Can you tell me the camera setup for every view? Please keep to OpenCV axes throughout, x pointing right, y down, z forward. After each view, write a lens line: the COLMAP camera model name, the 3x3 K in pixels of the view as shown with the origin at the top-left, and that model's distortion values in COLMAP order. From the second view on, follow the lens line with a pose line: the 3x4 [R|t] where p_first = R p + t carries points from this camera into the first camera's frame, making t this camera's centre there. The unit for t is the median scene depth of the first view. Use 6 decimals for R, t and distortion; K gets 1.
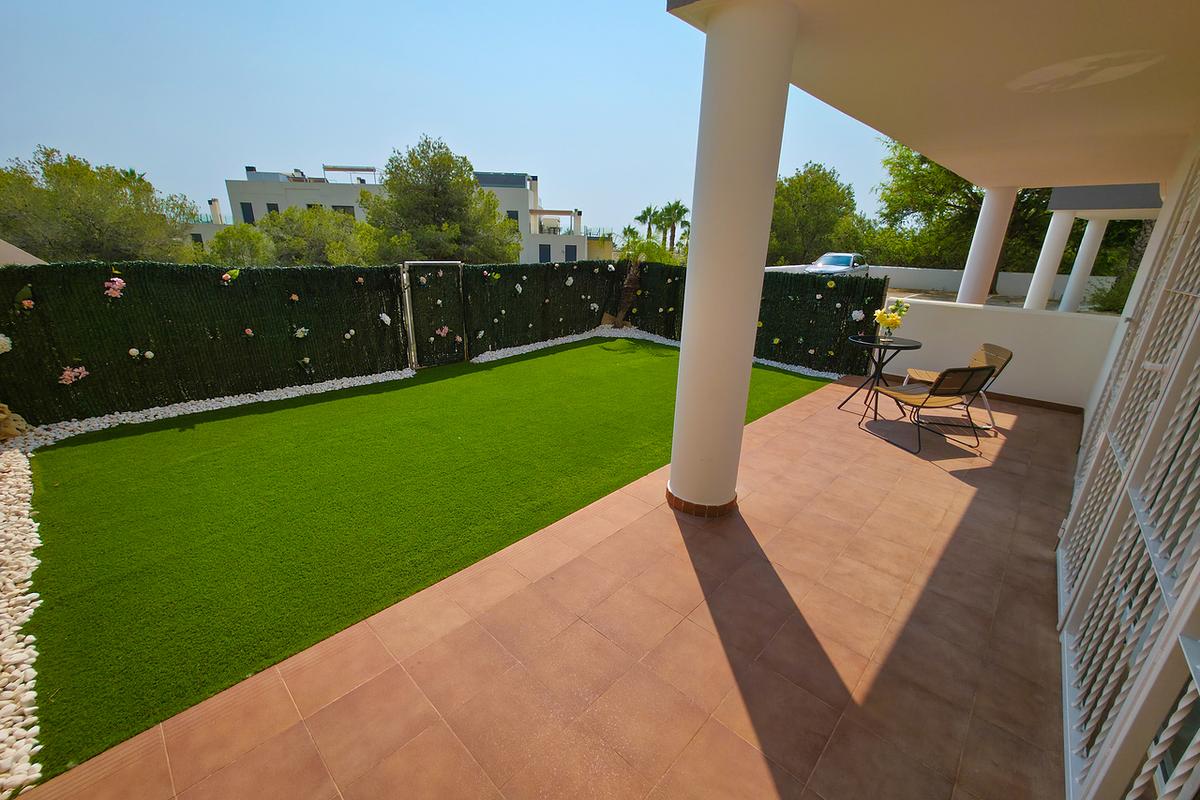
lens RADIAL K [[478.4, 0, 604.4], [0, 478.4, 407.8], [0, 0, 1]] dist [-0.000387, -0.000205]
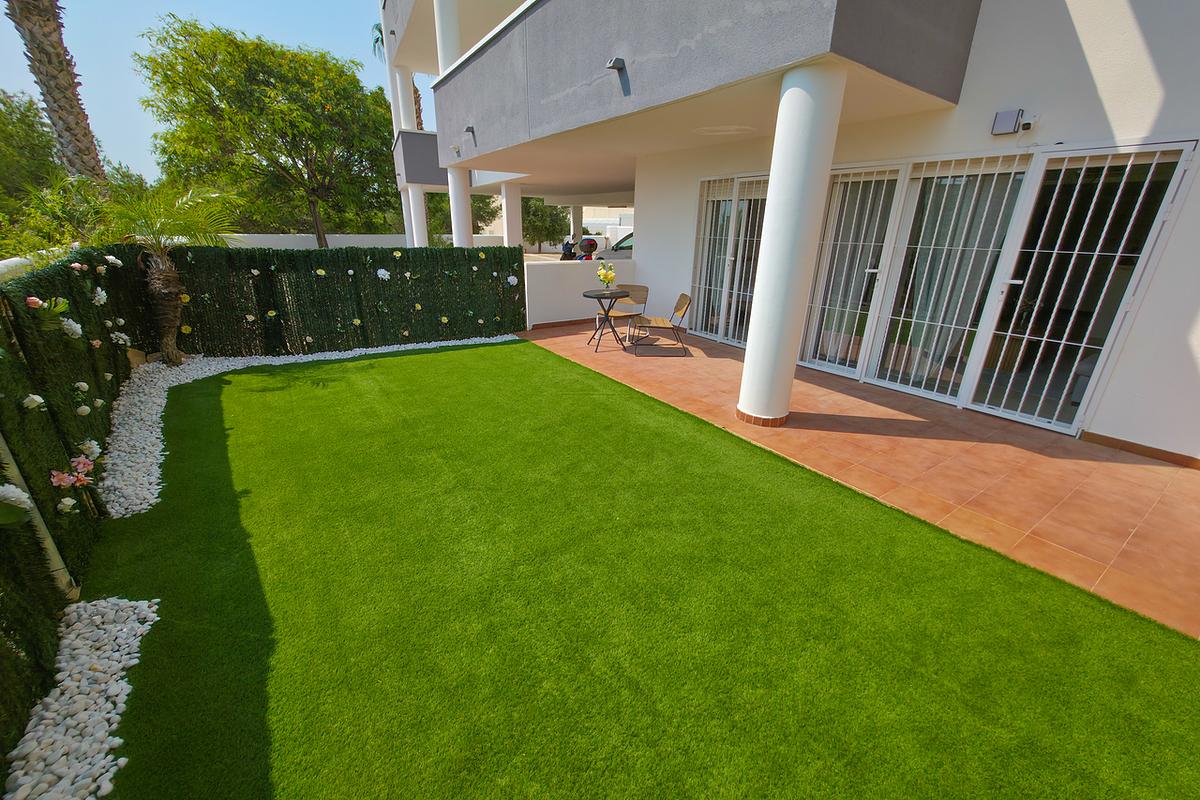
lens RADIAL K [[478.4, 0, 604.4], [0, 478.4, 407.8], [0, 0, 1]] dist [-0.000387, -0.000205]
pose [[0.218380, -0.370895, 0.902633, -0.712501], [0.305106, 0.904538, 0.297862, -0.239087], [-0.926942, 0.210351, 0.310695, 0.631087]]
